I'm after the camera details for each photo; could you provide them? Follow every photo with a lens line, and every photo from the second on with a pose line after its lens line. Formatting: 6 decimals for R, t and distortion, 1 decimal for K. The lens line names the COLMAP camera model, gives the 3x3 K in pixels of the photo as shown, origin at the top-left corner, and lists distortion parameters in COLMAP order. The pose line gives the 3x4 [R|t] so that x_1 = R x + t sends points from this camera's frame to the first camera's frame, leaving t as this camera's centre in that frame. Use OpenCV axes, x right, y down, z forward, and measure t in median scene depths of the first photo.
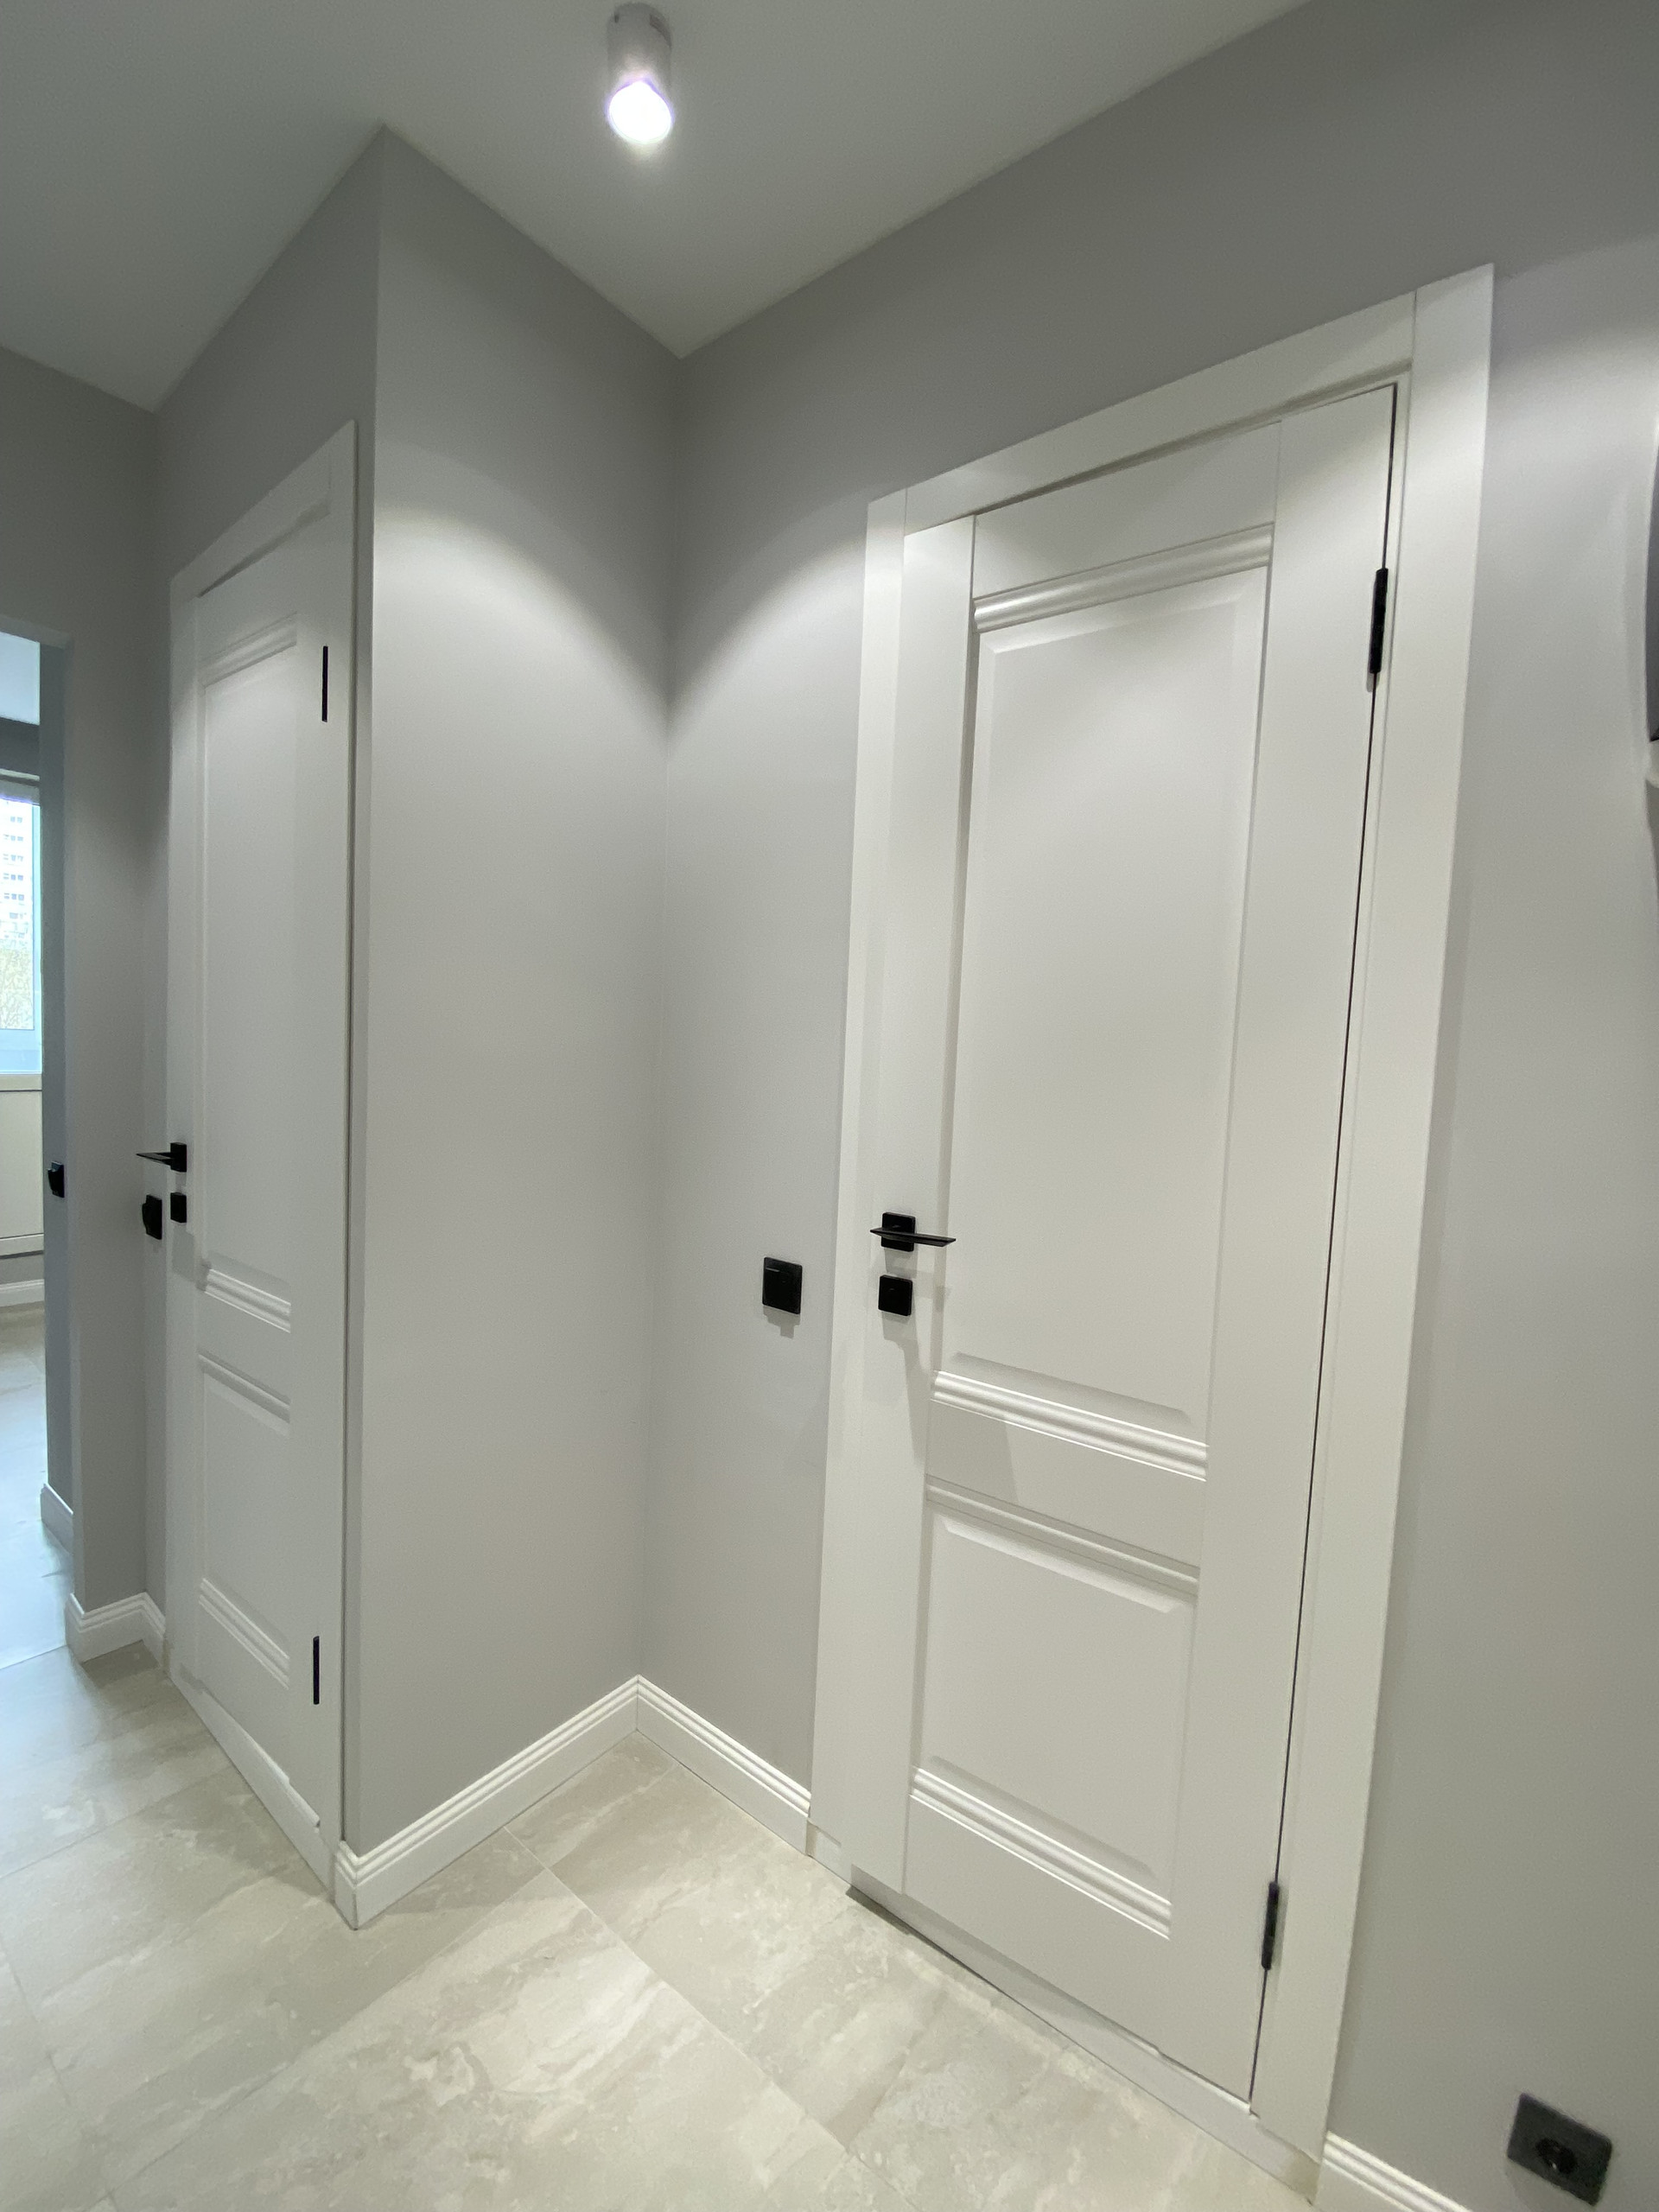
lens RADIAL K [[933.7, 0, 823.2], [0, 933.7, 1078.1], [0, 0, 1]] dist [-0.011599, -0.009093]
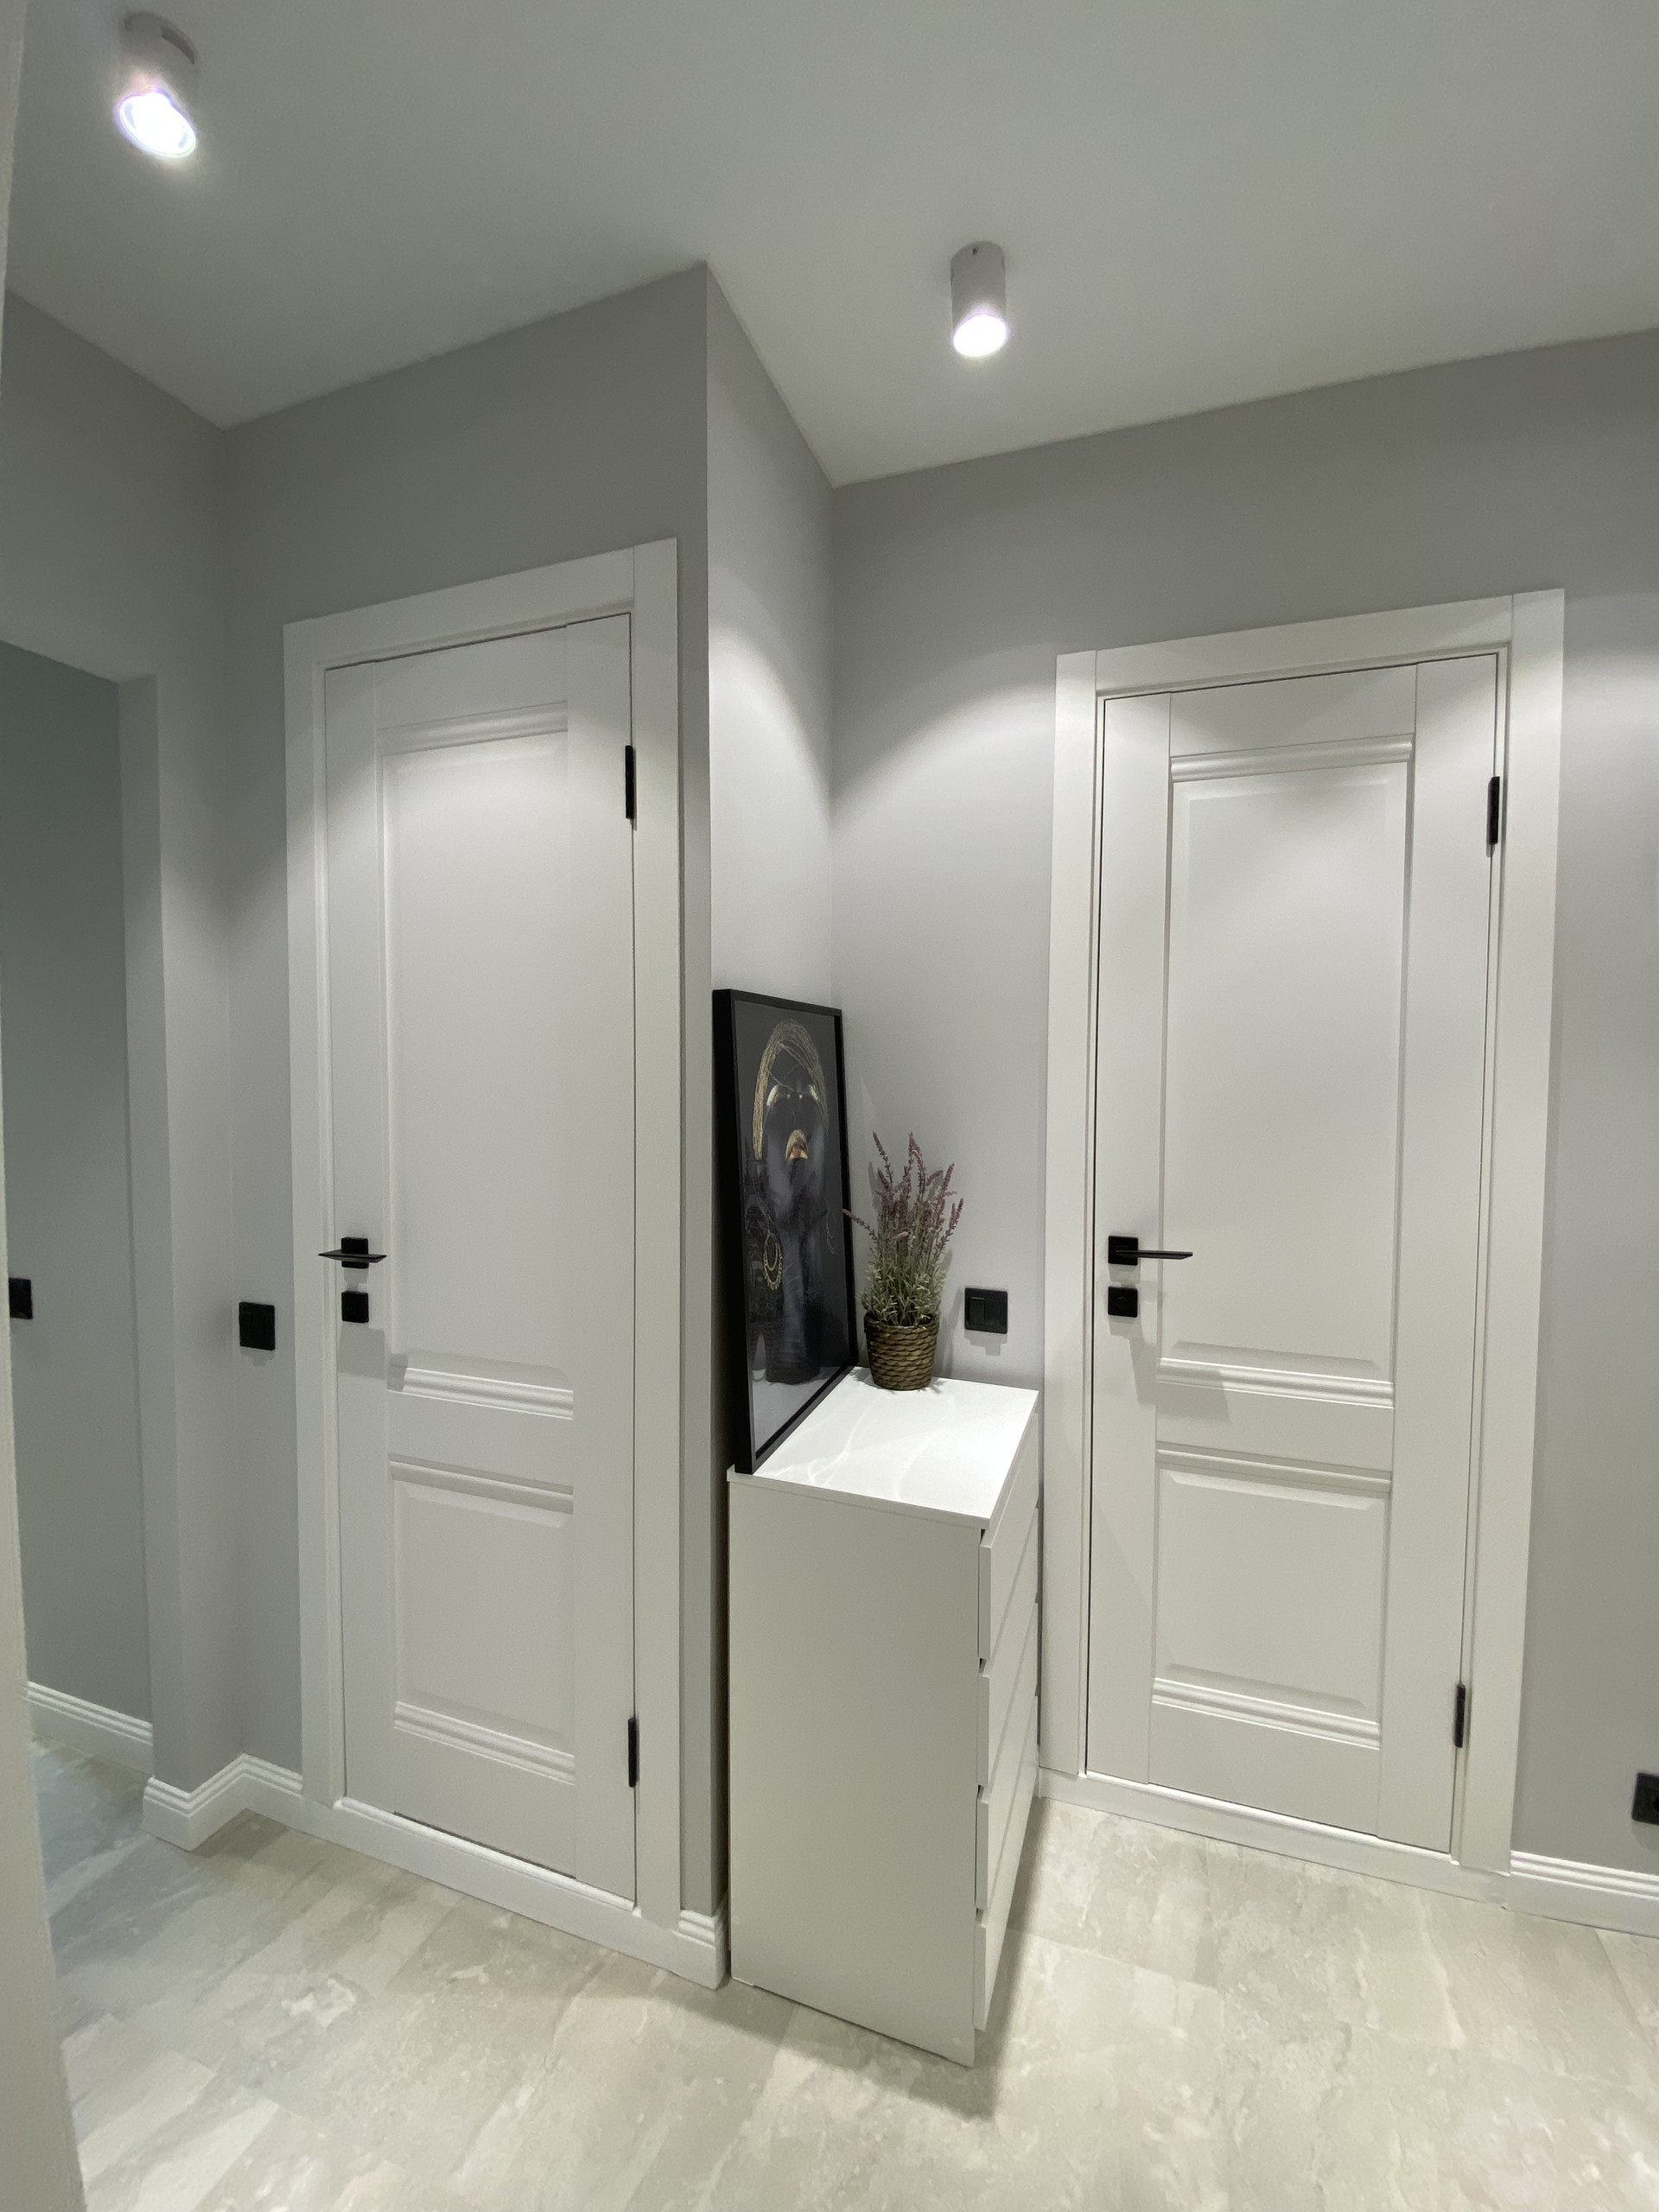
lens RADIAL K [[900.3, 0, 830.2], [0, 900.3, 1094.1], [0, 0, 1]] dist [0.019322, -0.020642]
pose [[0.943791, -0.041960, 0.327870, -0.767019], [0.048176, 0.998780, -0.010856, -0.057233], [-0.327015, 0.026041, 0.944660, -0.023054]]
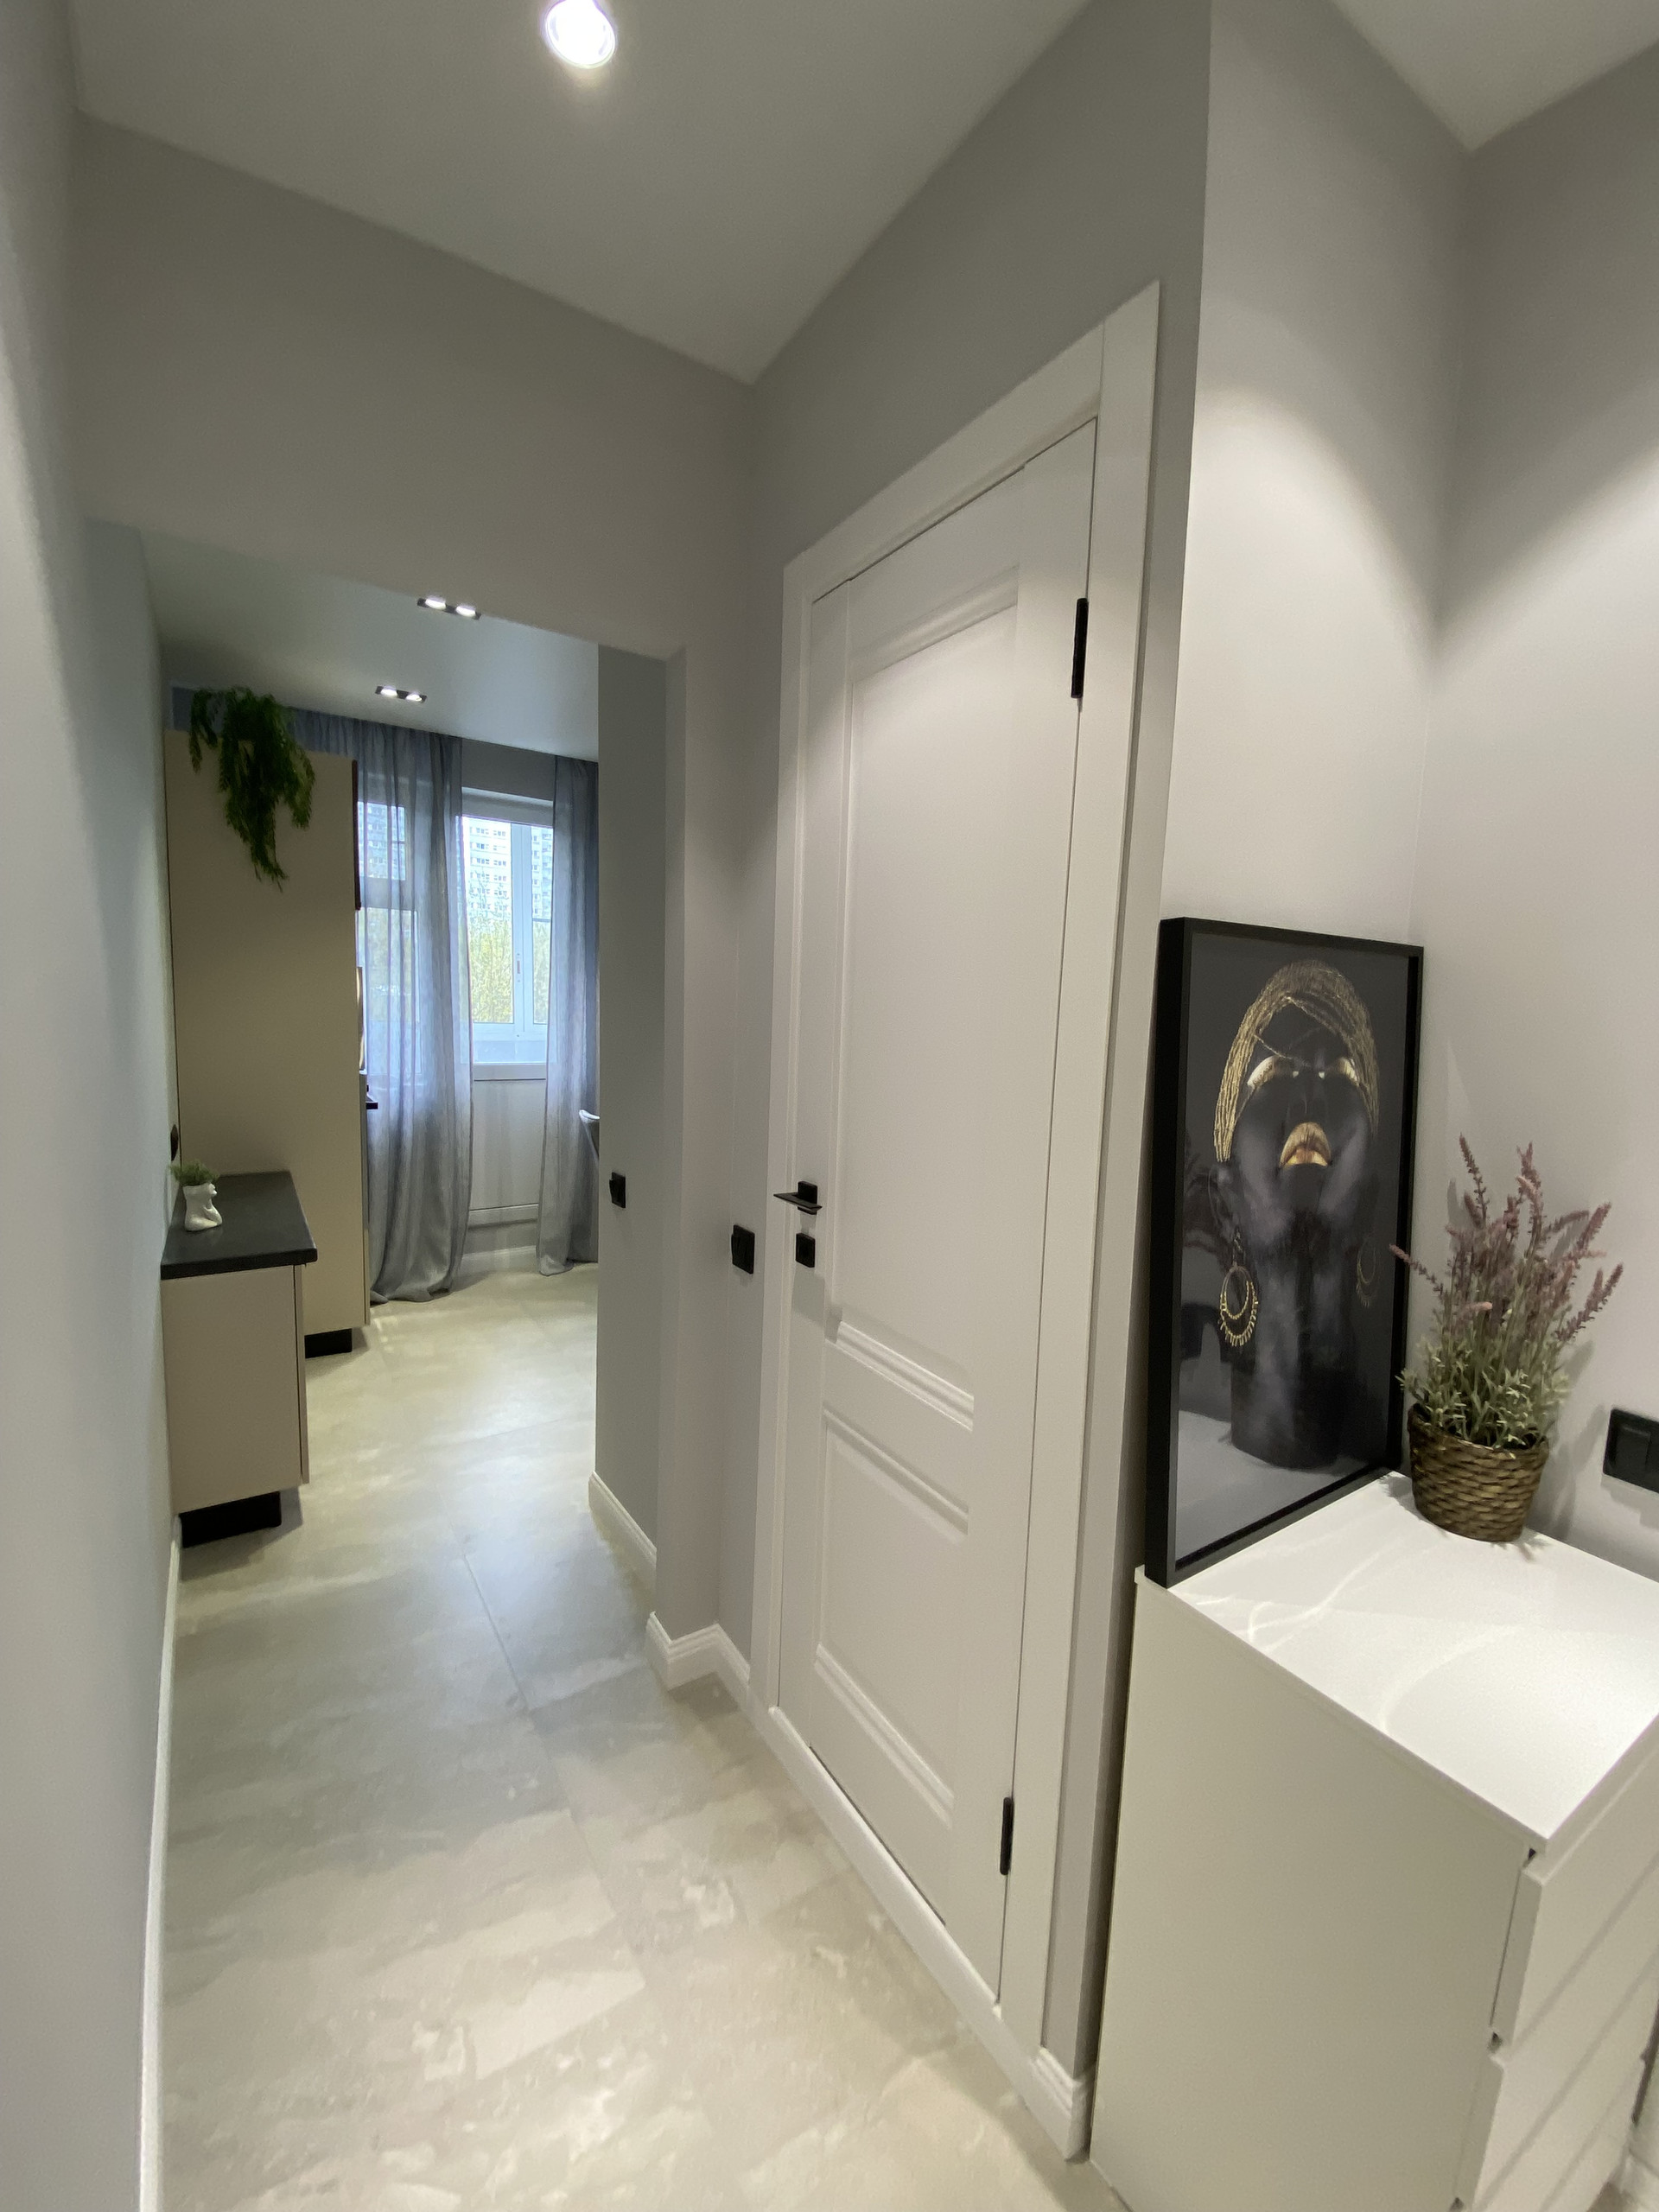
lens RADIAL K [[900.3, 0, 830.2], [0, 900.3, 1094.1], [0, 0, 1]] dist [0.019322, -0.020642]
pose [[0.947867, 0.030731, -0.317181, -0.555389], [-0.020583, 0.999165, 0.035296, -0.073014], [0.318001, -0.026927, 0.947708, 0.214136]]
